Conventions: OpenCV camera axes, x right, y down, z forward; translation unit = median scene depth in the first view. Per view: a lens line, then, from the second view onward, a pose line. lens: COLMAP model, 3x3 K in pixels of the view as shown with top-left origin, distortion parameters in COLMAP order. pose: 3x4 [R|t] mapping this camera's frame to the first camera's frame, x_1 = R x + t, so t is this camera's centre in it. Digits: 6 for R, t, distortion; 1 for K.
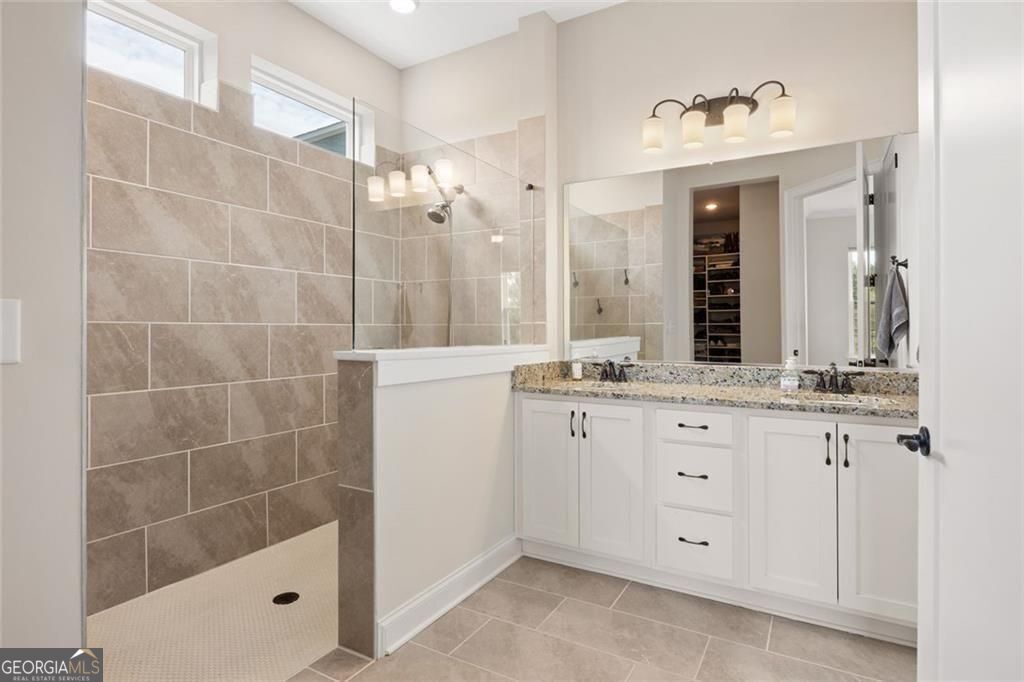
lens RADIAL K [[544.0, 0, 512.5], [0, 544.0, 331.2], [0, 0, 1]] dist [-0.003889, -0.001367]
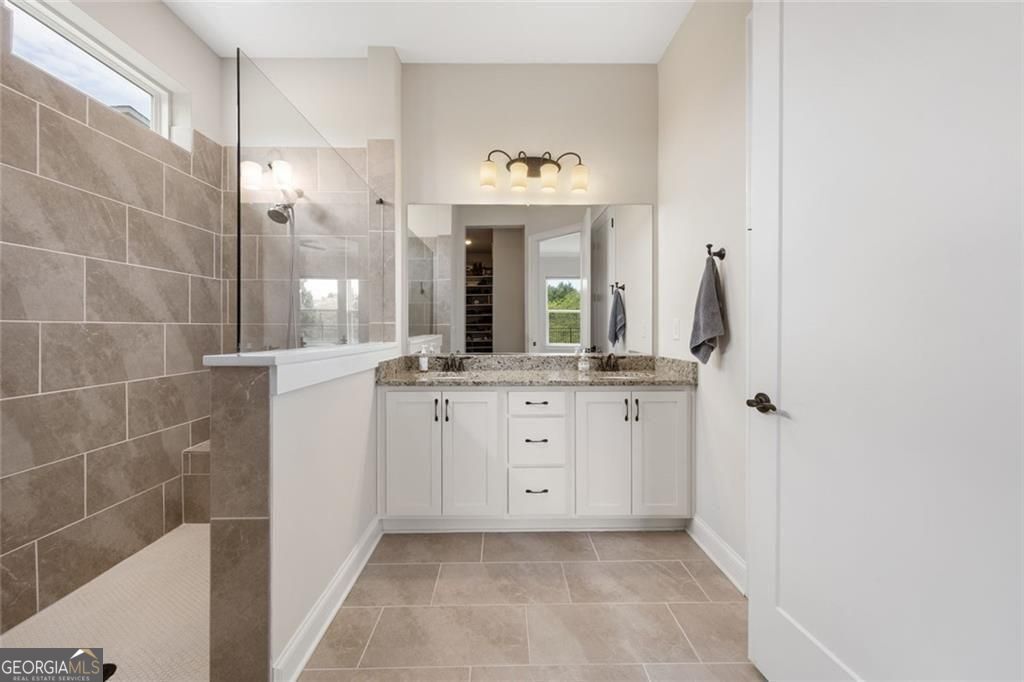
lens RADIAL K [[390.8, 0, 509.1], [0, 390.8, 331.5], [0, 0, 1]] dist [-0.002194, 0.000933]
pose [[0.855704, -0.003721, 0.517452, -0.172773], [0.002357, 0.999992, 0.003292, 0.000295], [-0.517460, -0.001597, 0.855706, 0.193100]]
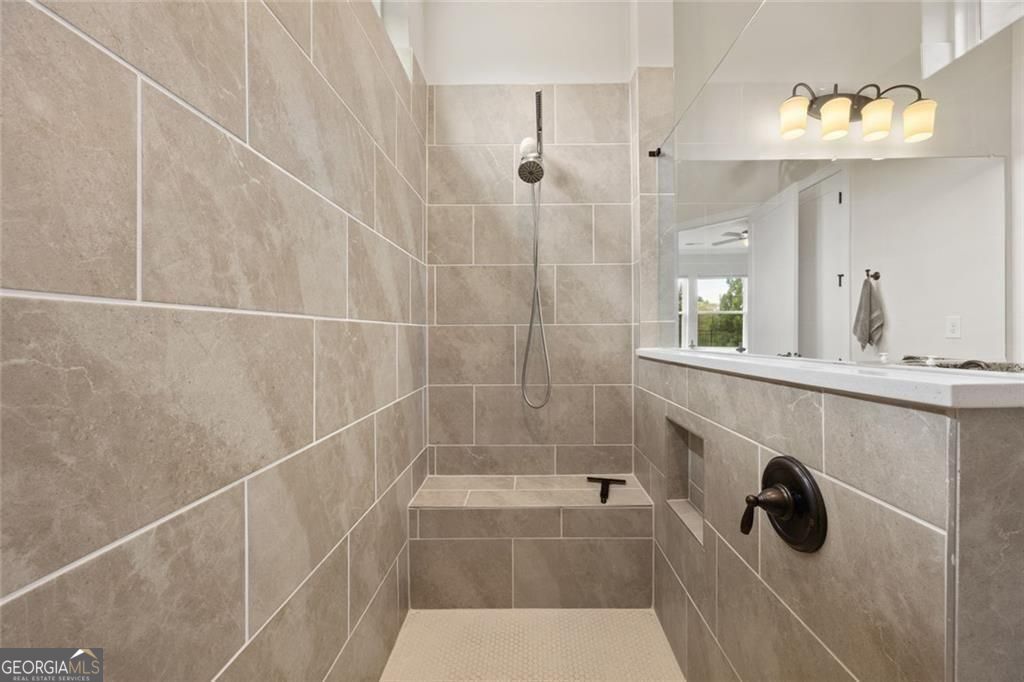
lens RADIAL K [[390.8, 0, 520.1], [0, 390.8, 334.5], [0, 0, 1]] dist [-0.002194, 0.000933]
pose [[0.862542, -0.010101, 0.505885, -0.482304], [0.013355, 0.999907, -0.002807, 0.003592], [-0.505809, 0.009178, 0.862596, 0.667314]]
